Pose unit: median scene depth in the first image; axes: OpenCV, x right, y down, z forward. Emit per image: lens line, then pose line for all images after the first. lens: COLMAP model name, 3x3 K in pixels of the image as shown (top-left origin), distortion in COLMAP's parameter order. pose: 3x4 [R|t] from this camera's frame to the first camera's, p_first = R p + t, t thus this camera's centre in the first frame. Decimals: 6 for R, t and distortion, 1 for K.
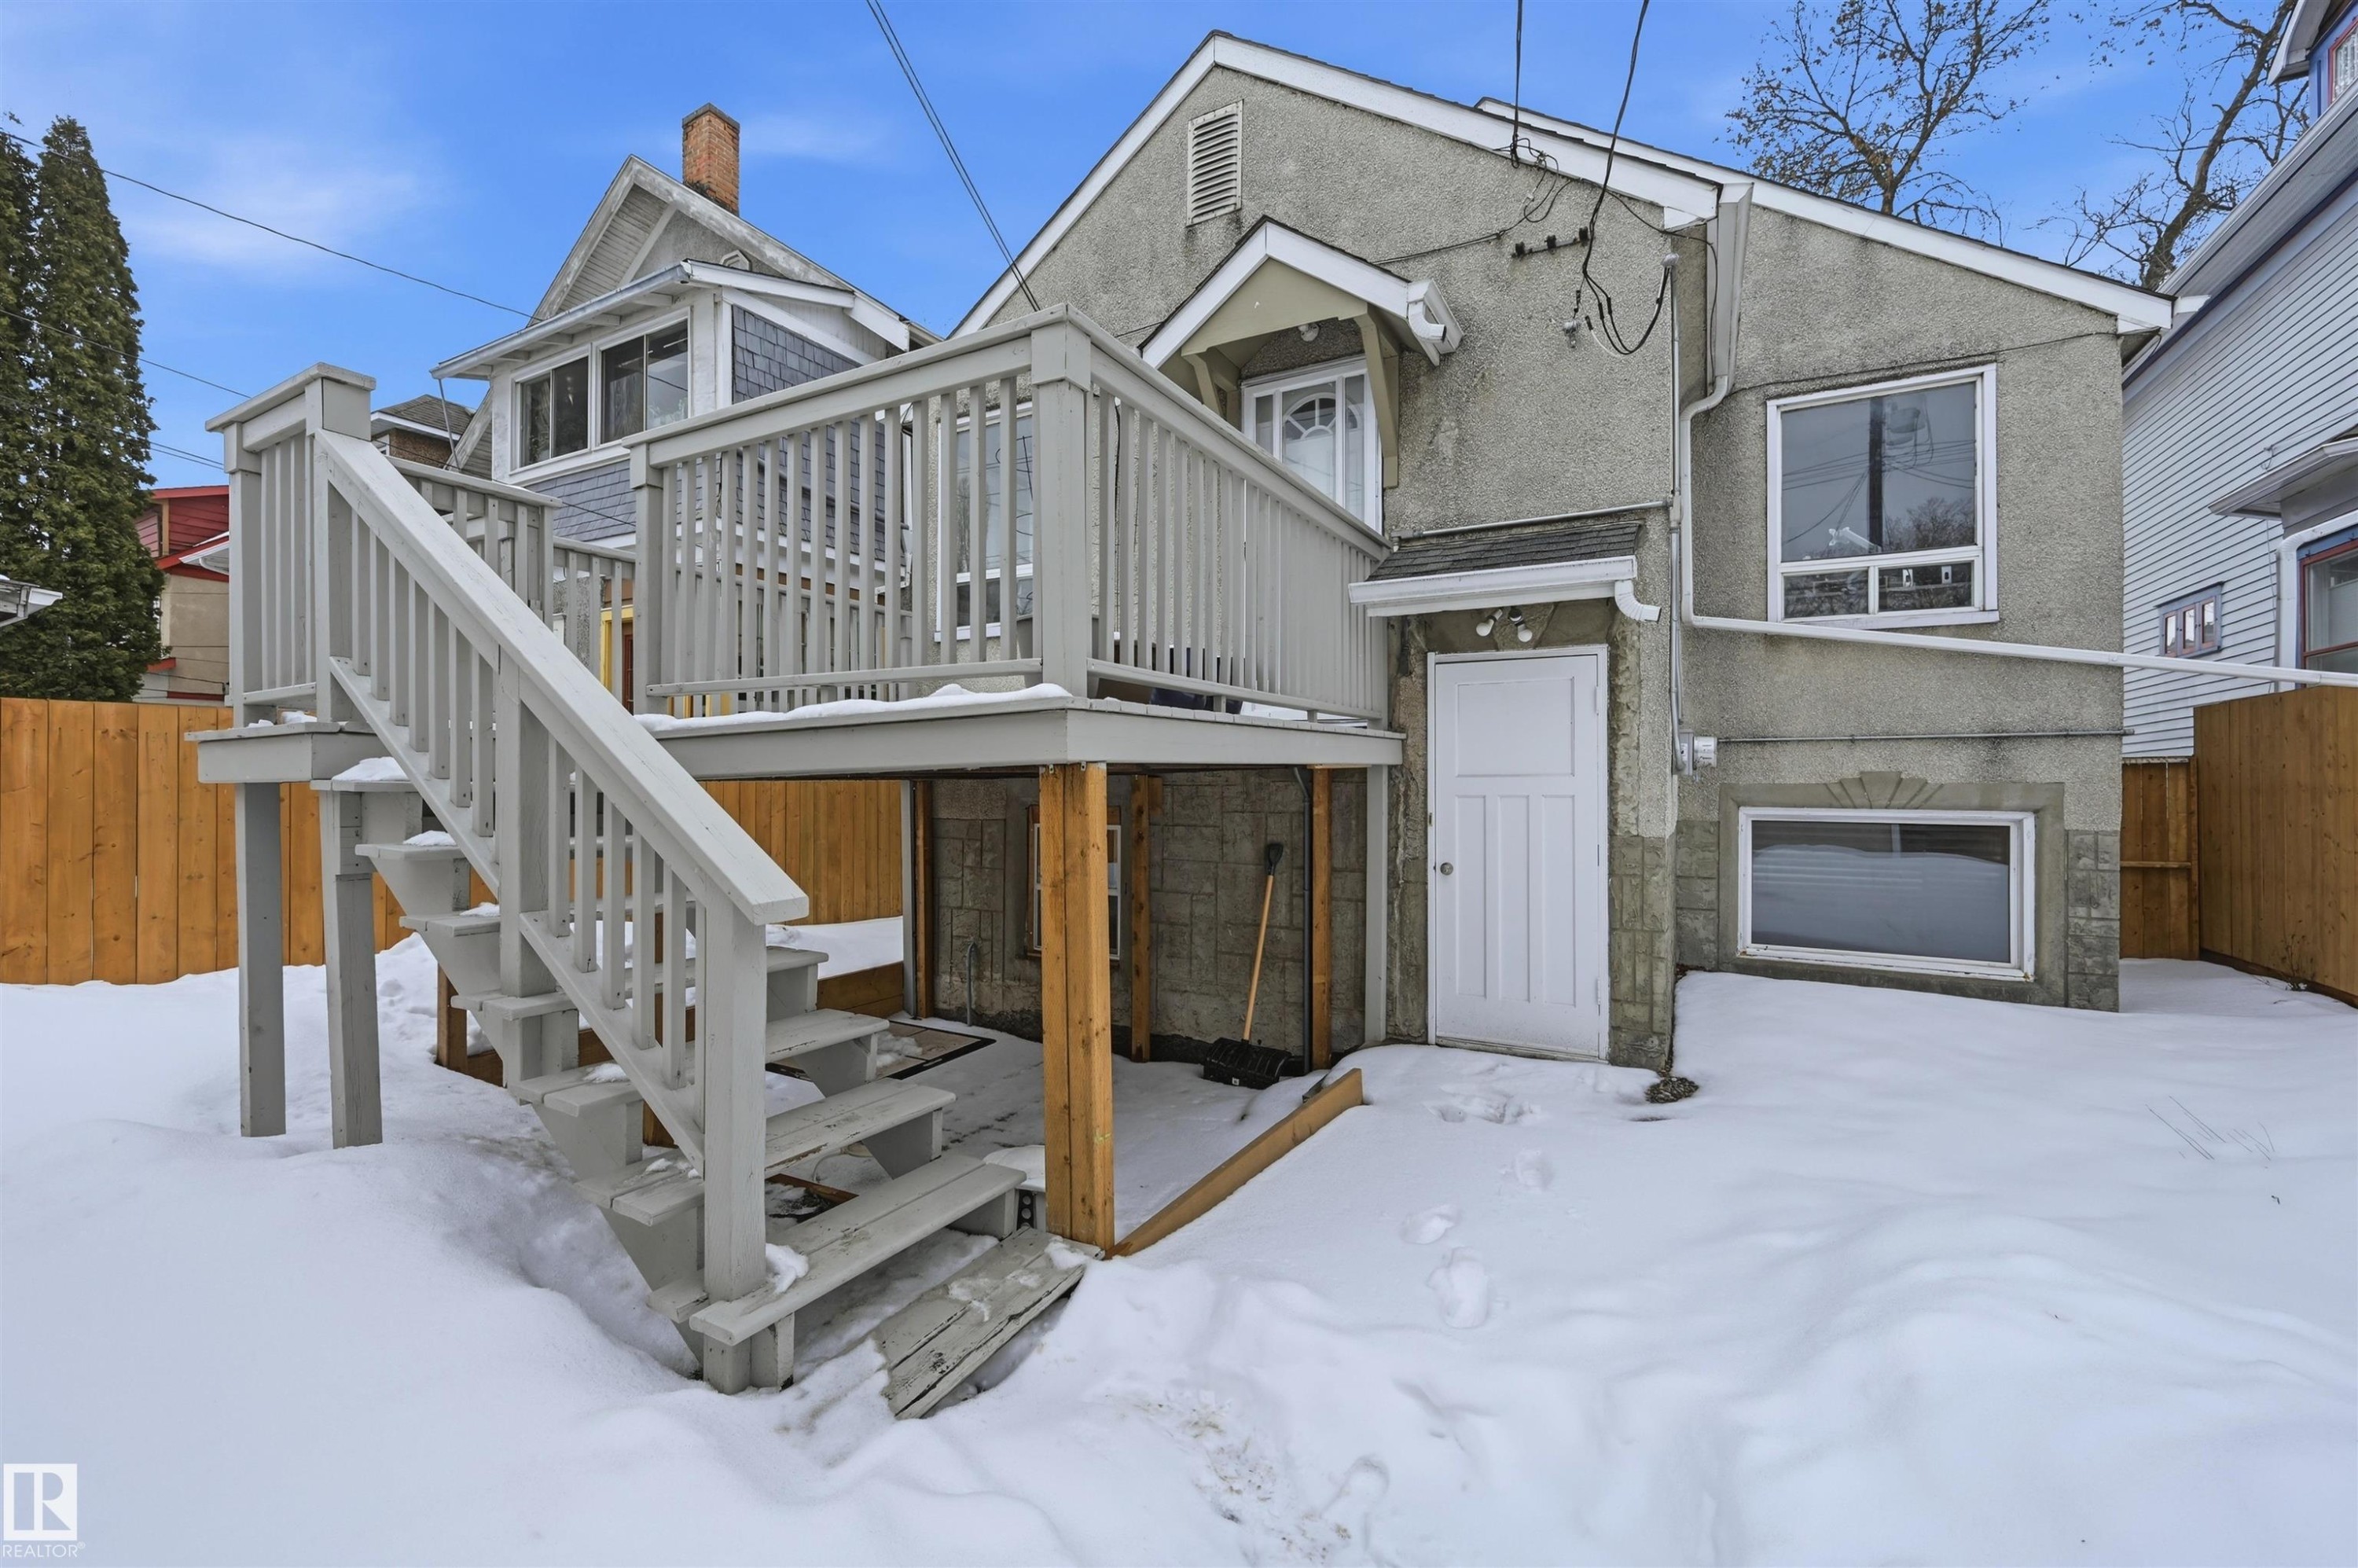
lens RADIAL K [[938.6, 0, 1179.0], [0, 938.6, 784.0], [0, 0, 1]] dist [0.000559, -0.000203]
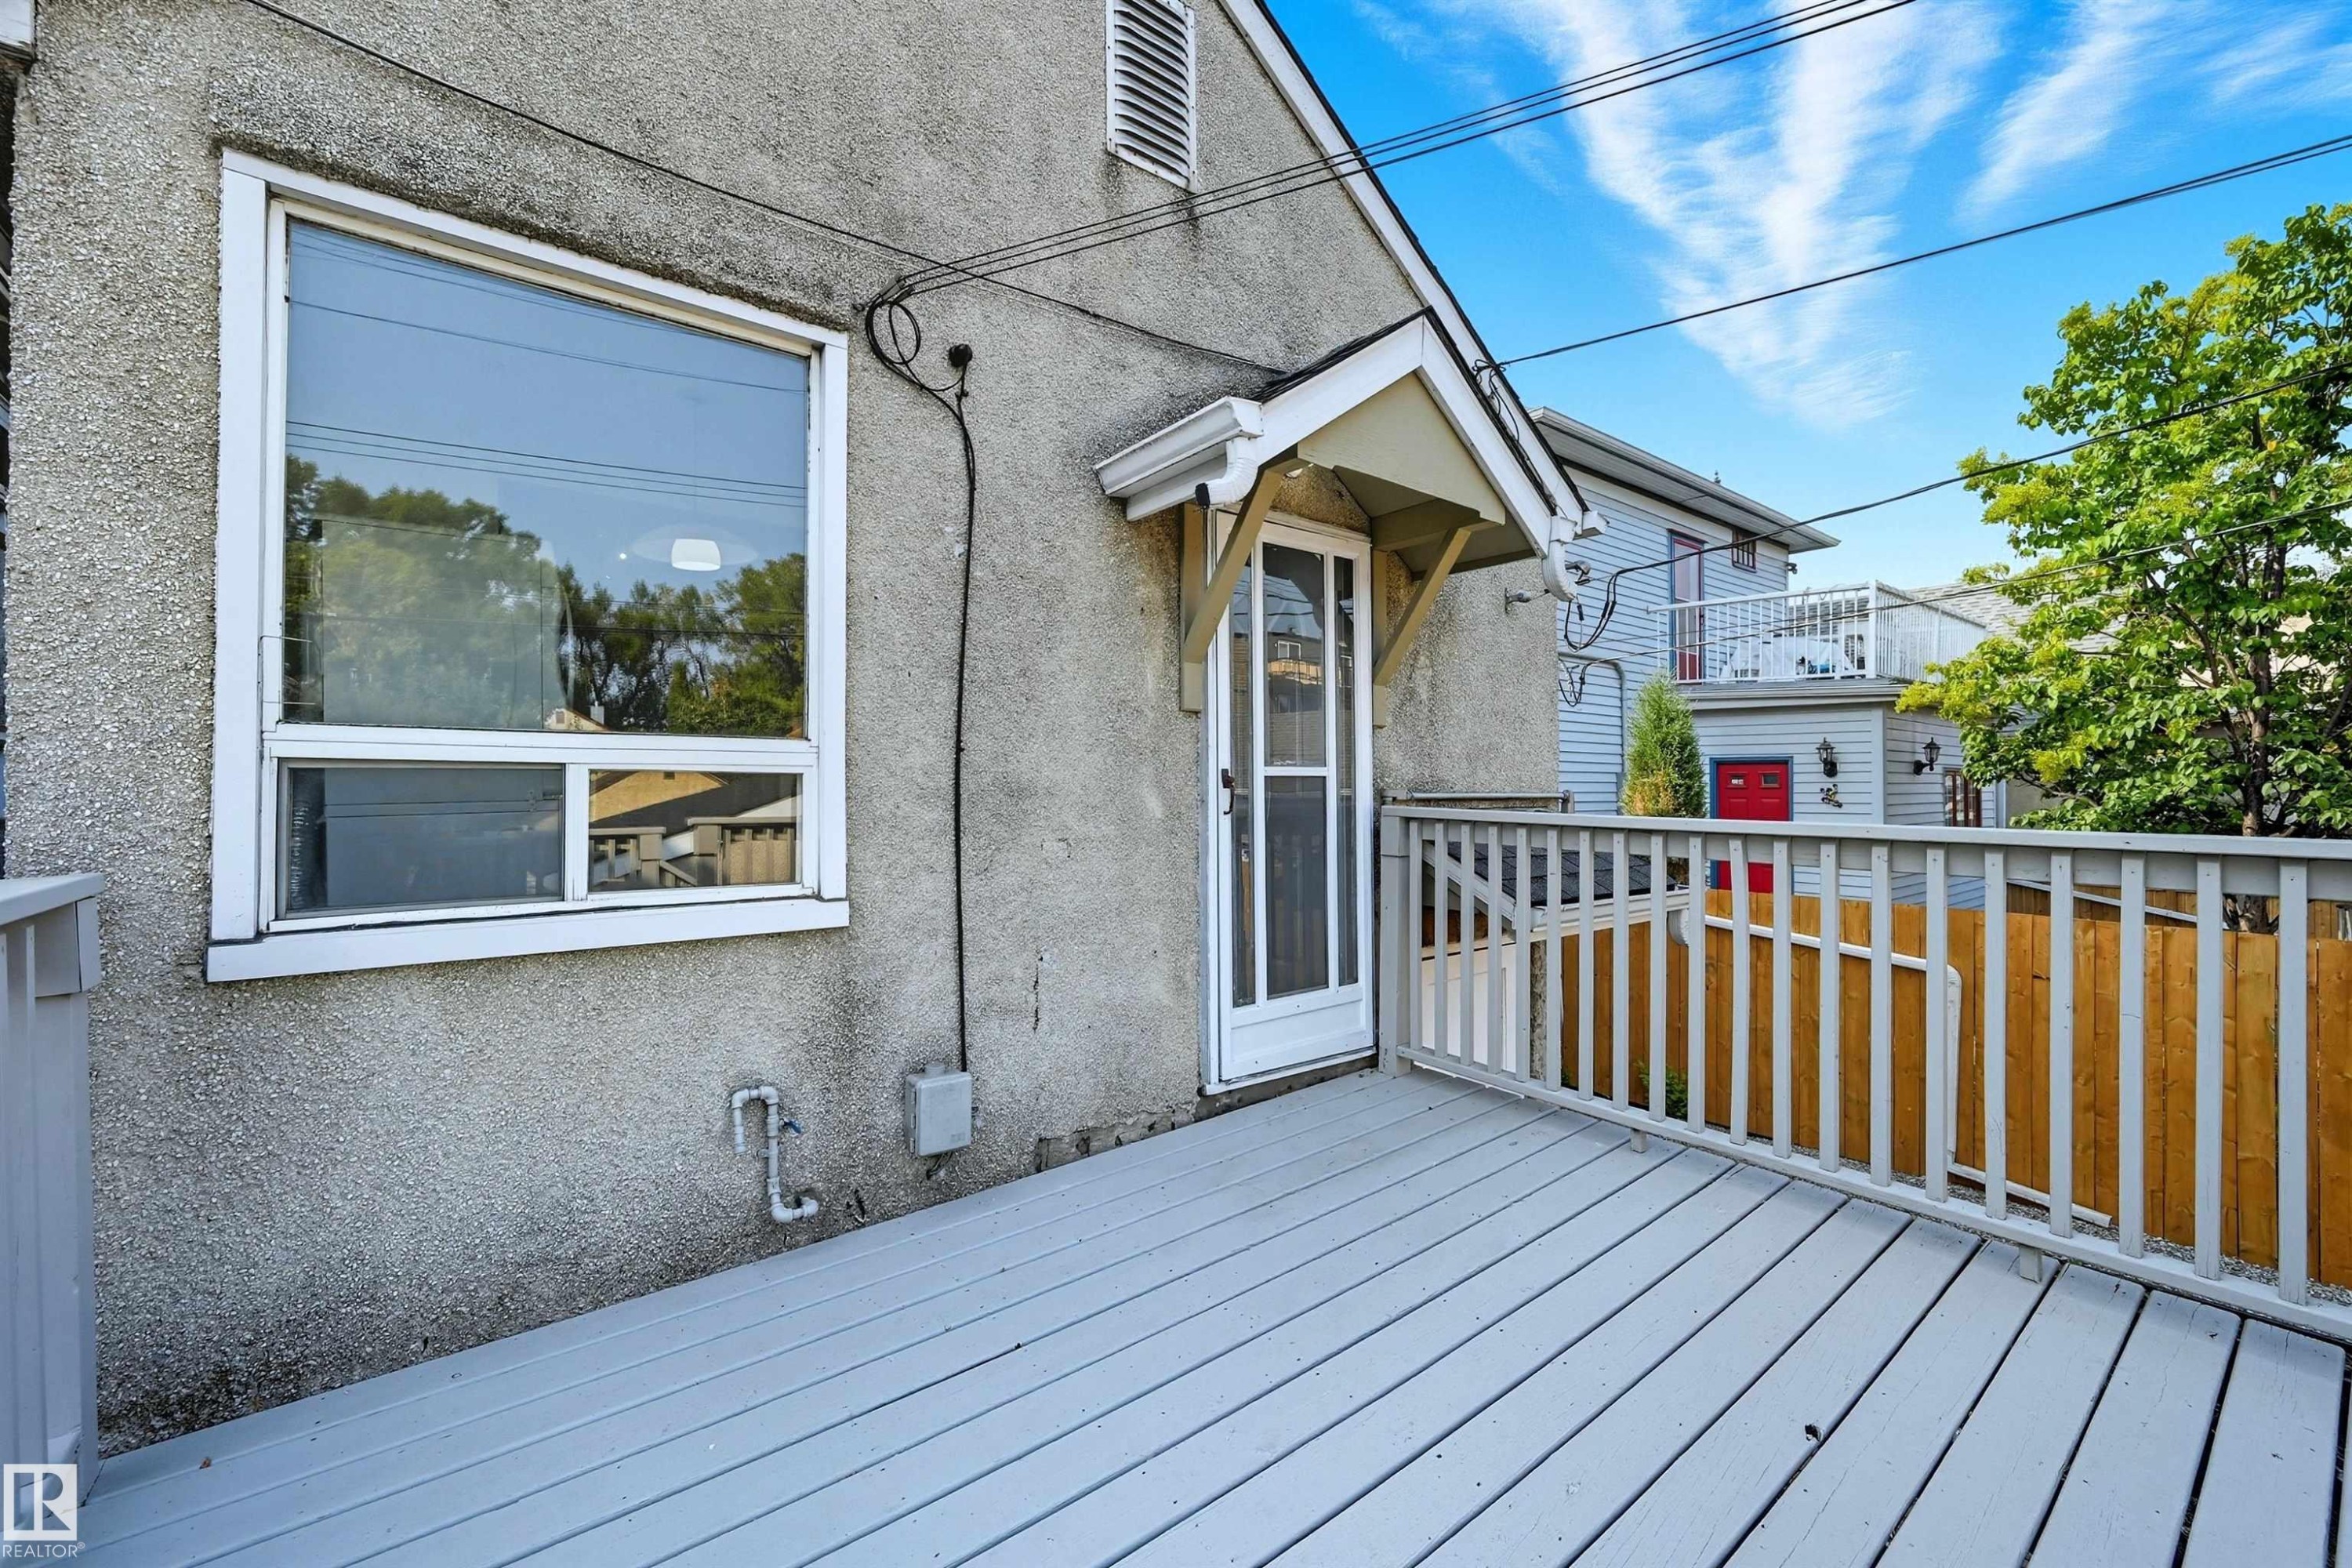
lens RADIAL K [[936.3, 0, 1176.0], [0, 936.3, 784.0], [0, 0, 1]] dist [0.000559, -0.000203]
pose [[0.388568, 0.000121, 0.921420, -0.525655], [0.002336, 0.999997, -0.001117, -0.273375], [-0.921417, 0.002586, 0.388566, 0.870424]]
